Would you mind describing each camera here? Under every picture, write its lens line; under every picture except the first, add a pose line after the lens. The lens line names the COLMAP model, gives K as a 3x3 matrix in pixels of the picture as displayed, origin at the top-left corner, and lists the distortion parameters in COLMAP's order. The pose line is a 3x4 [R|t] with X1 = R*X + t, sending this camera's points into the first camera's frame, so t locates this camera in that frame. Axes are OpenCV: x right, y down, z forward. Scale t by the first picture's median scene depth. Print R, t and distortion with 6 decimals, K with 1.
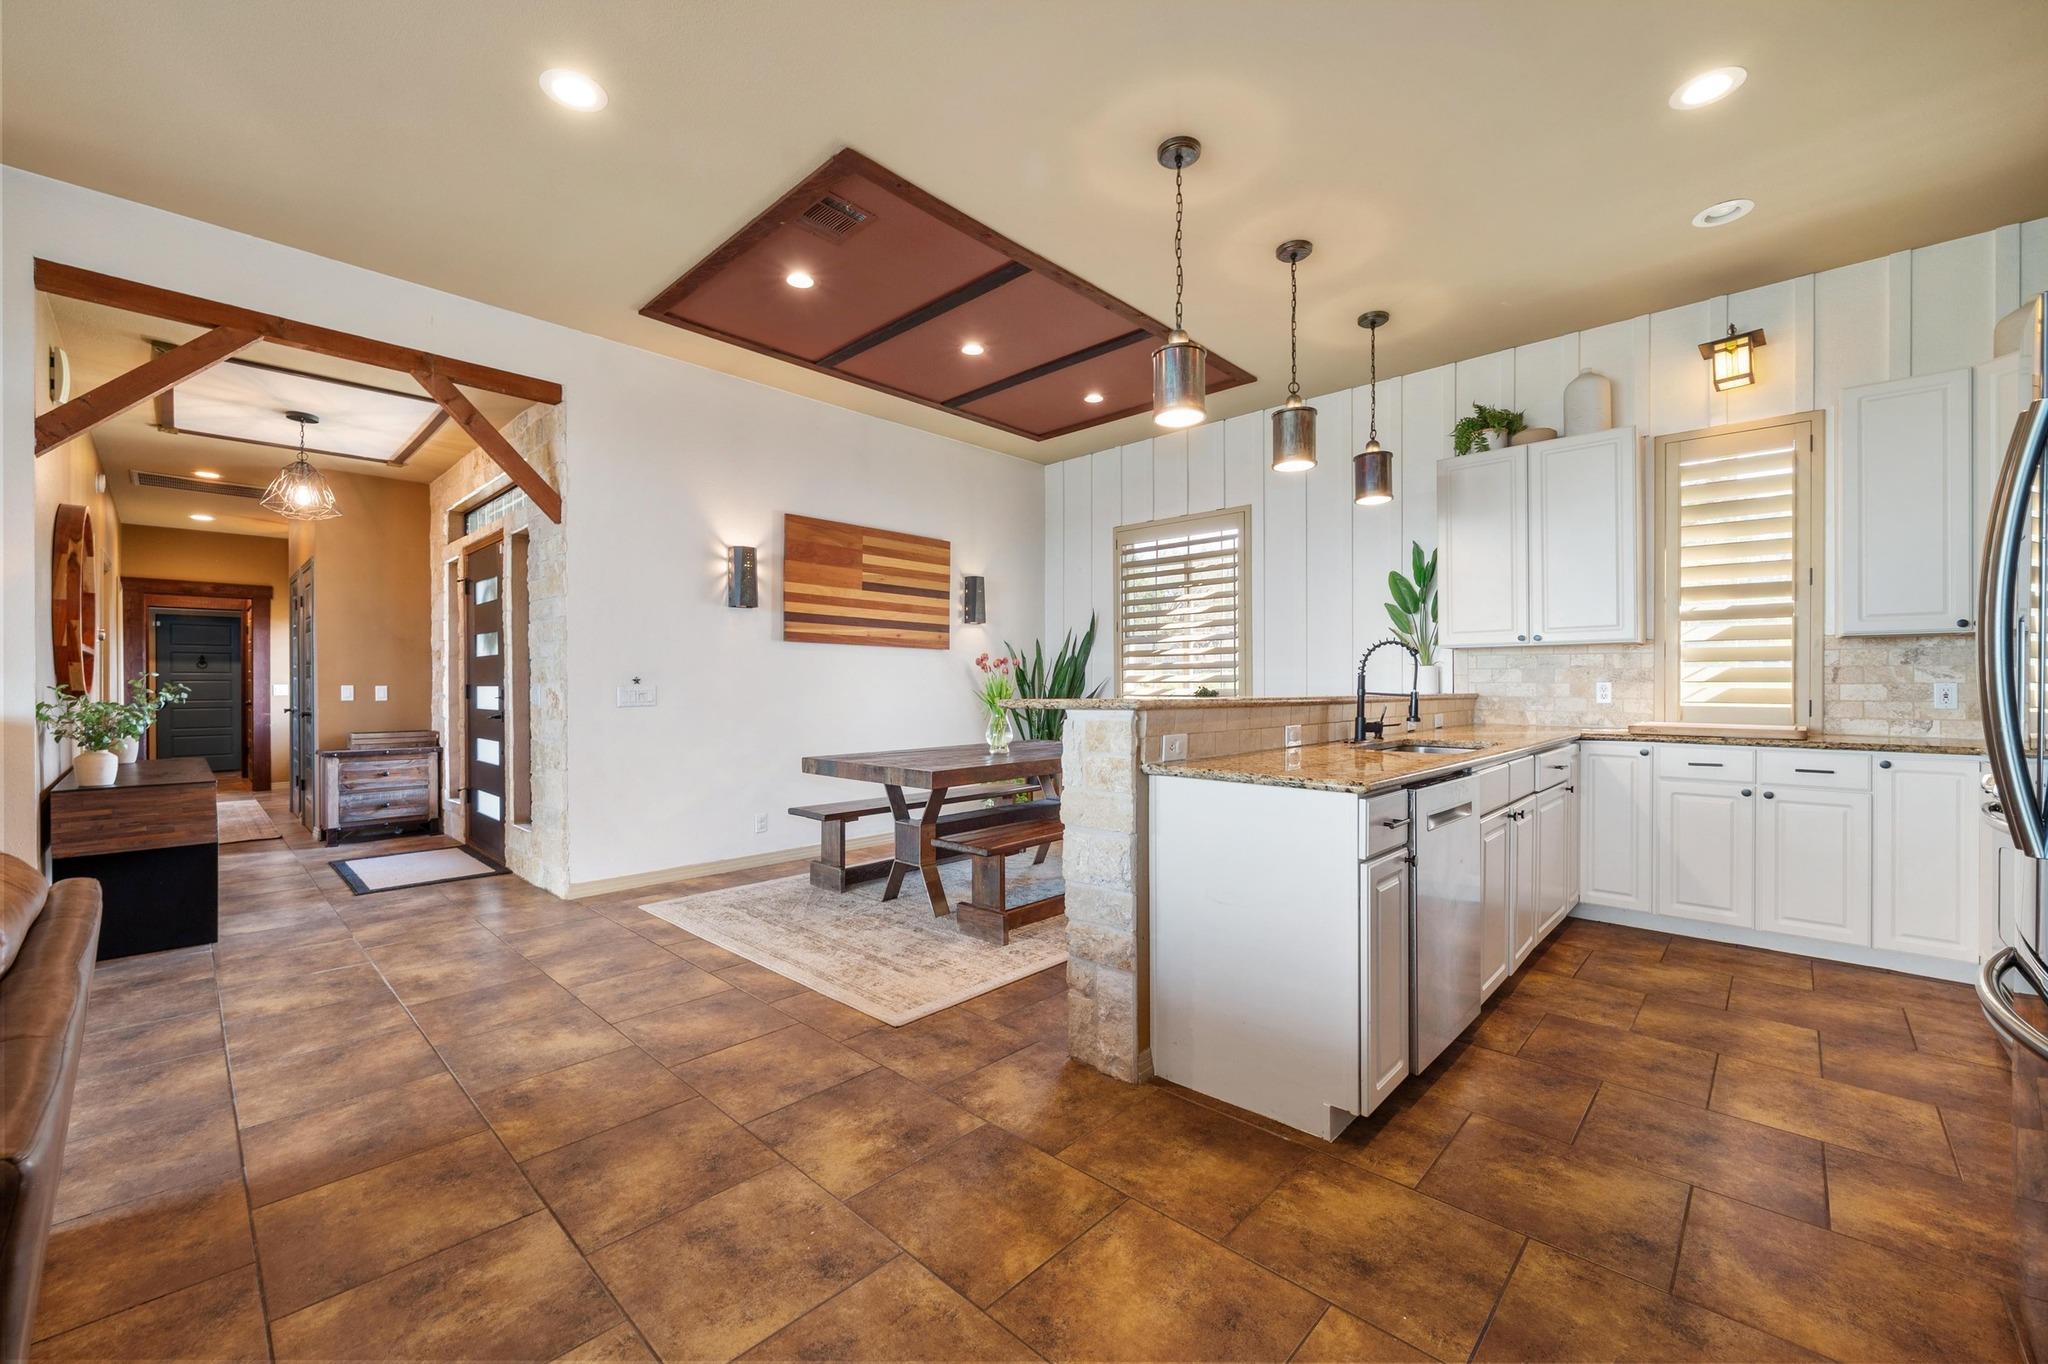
lens RADIAL K [[812.4, 0, 1022.5], [0, 812.4, 684.7], [0, 0, 1]] dist [-0.006359, 0.001113]
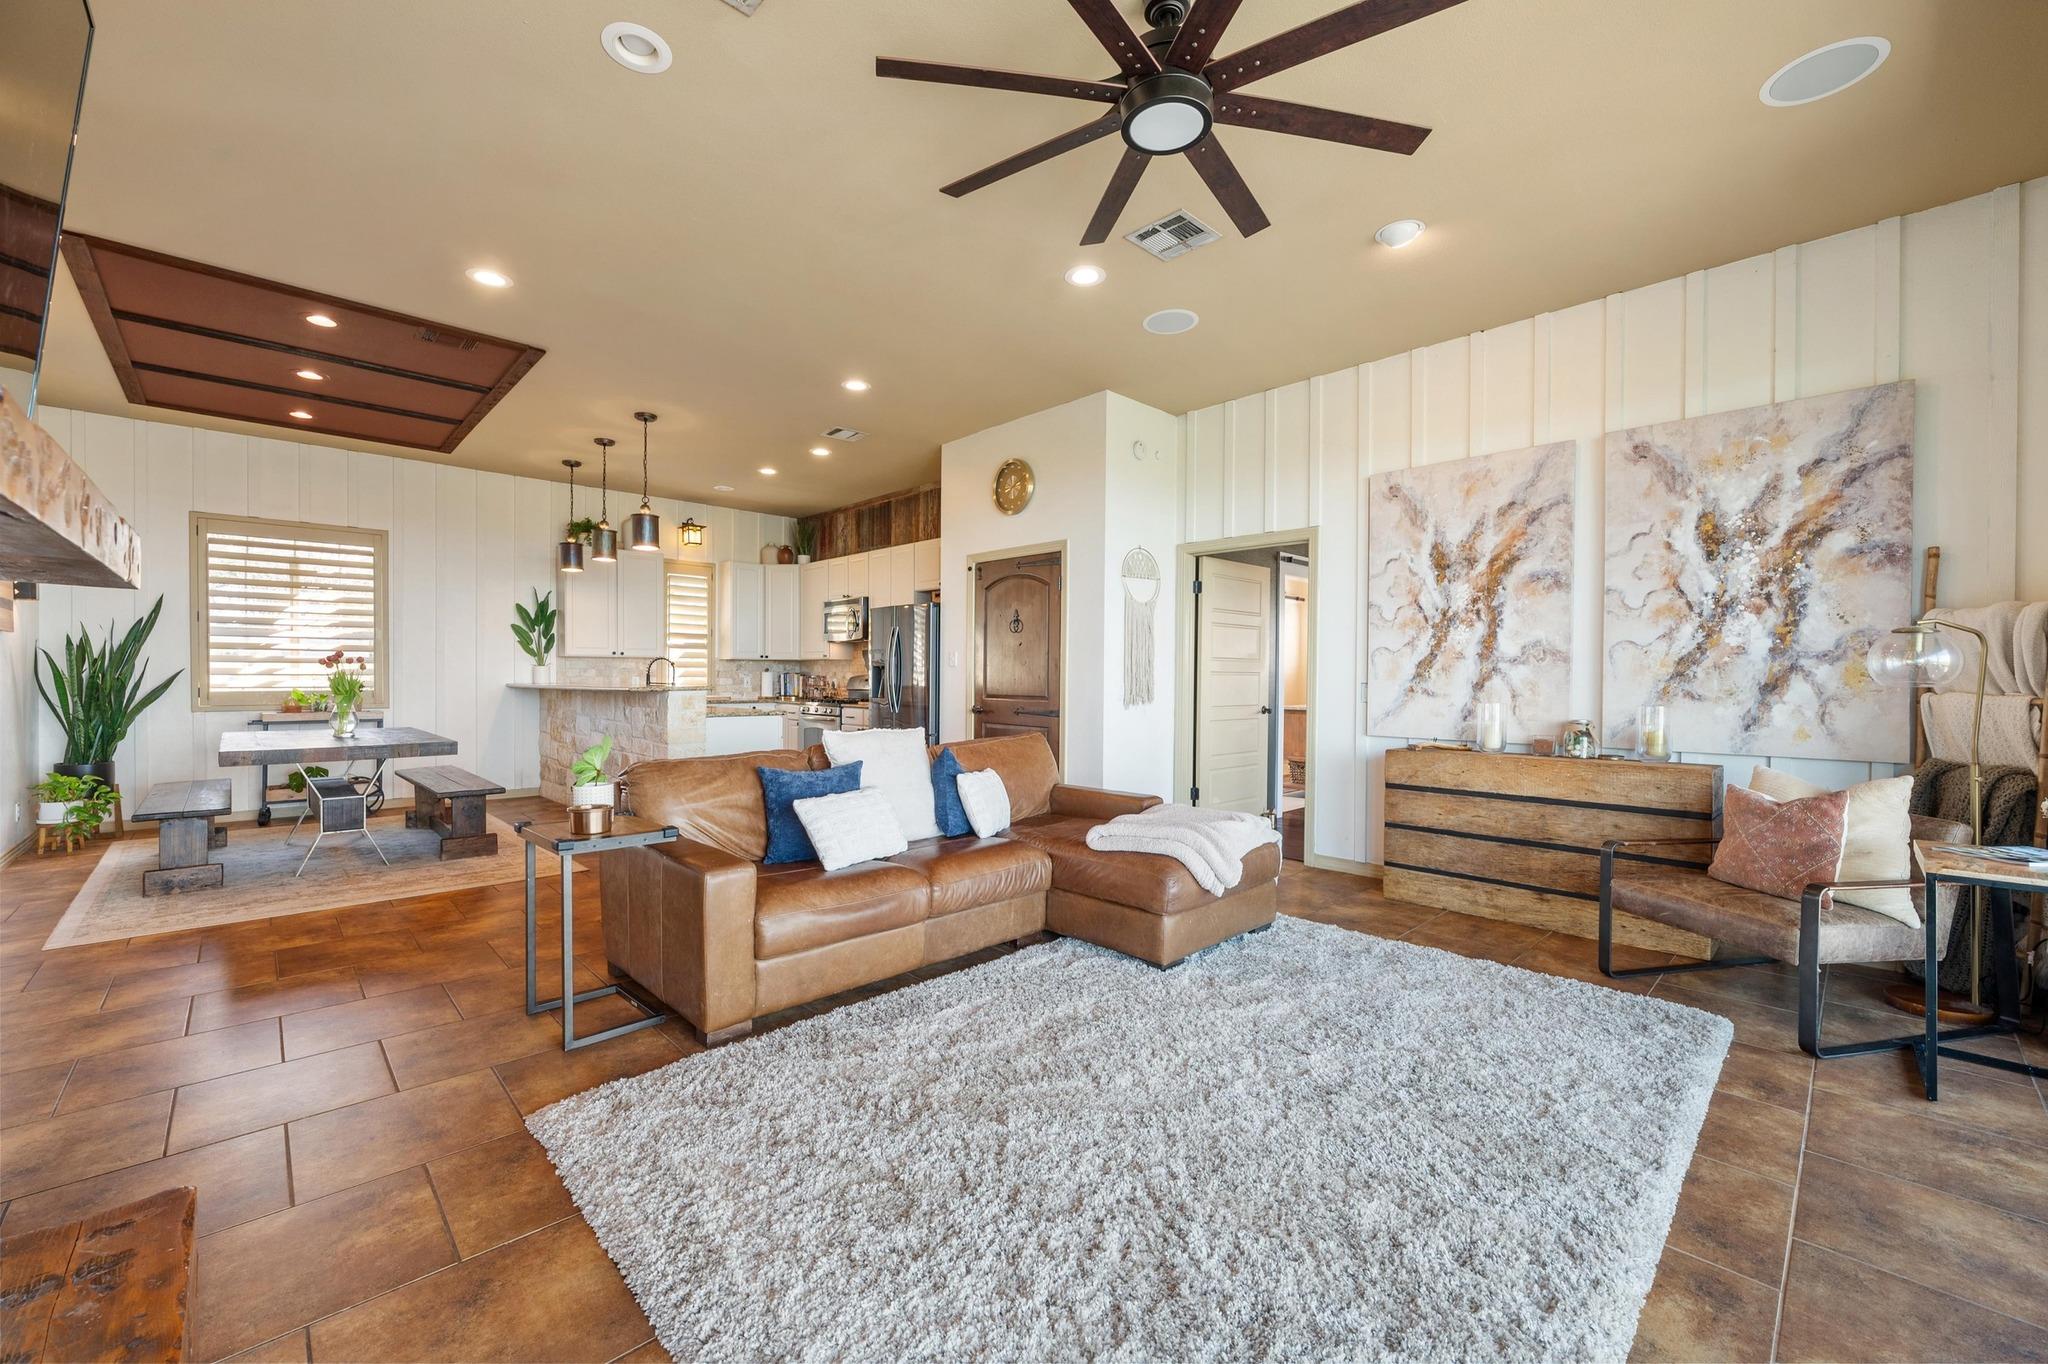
lens RADIAL K [[812.4, 0, 1021.3], [0, 812.4, 686.1], [0, 0, 1]] dist [-0.006359, 0.001113]
pose [[0.049340, -0.010599, 0.998726, -1.274193], [-0.003994, 0.999934, 0.010810, -0.006135], [-0.998774, -0.004523, 0.049295, -0.028571]]
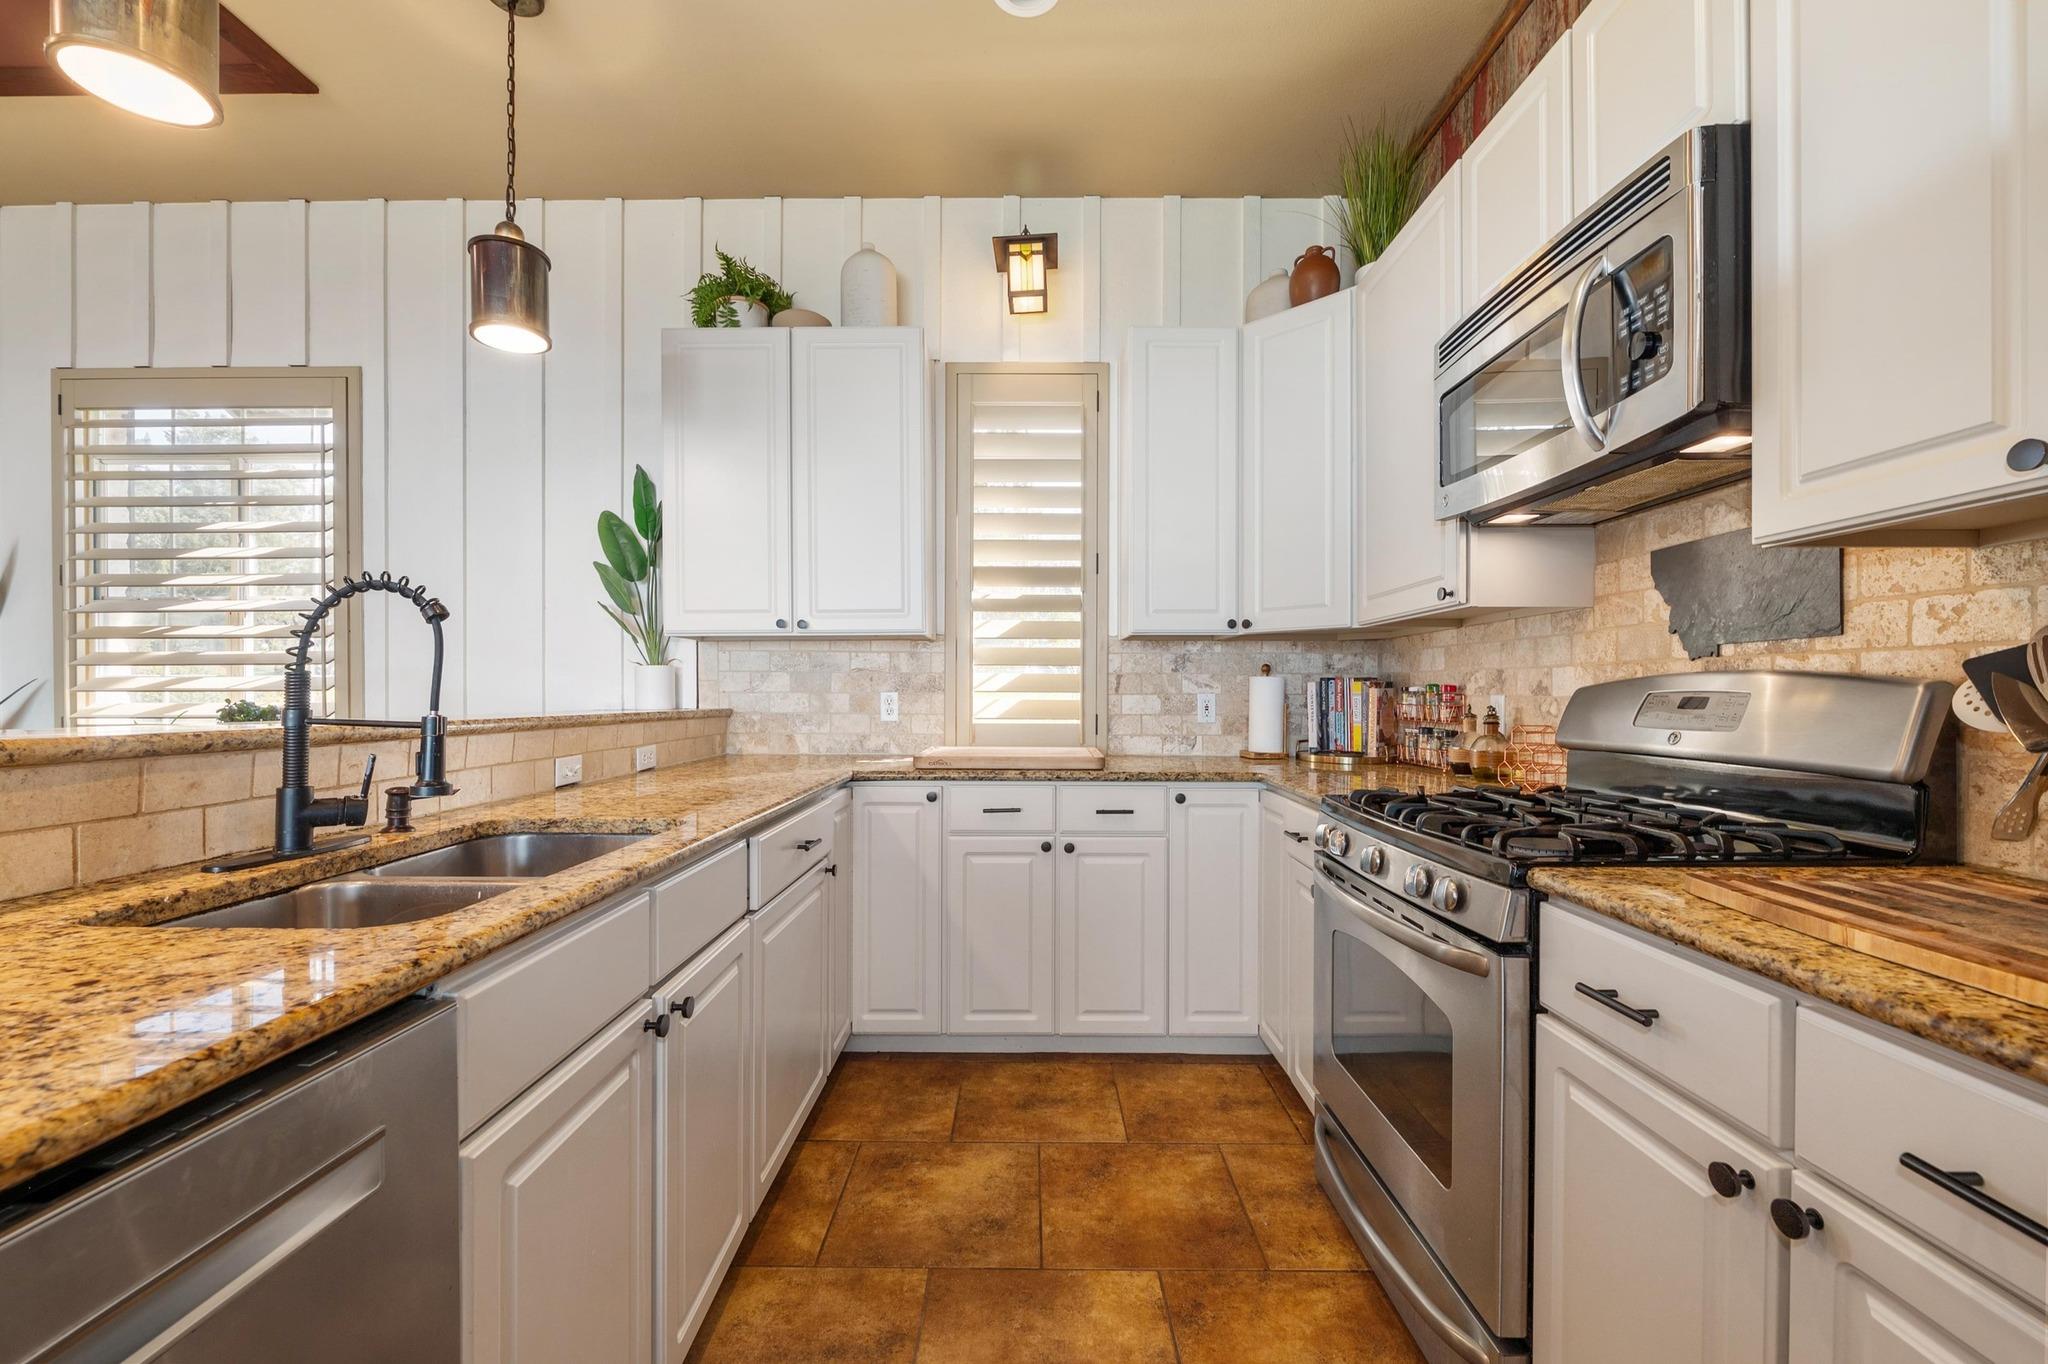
lens RADIAL K [[812.4, 0, 1028.2], [0, 812.4, 696.7], [0, 0, 1]] dist [-0.006359, 0.001113]
pose [[0.726155, -0.001738, 0.687529, 0.331771], [-0.000456, 0.999995, 0.003010, -0.001113], [-0.687531, -0.002499, 0.726151, 0.416836]]
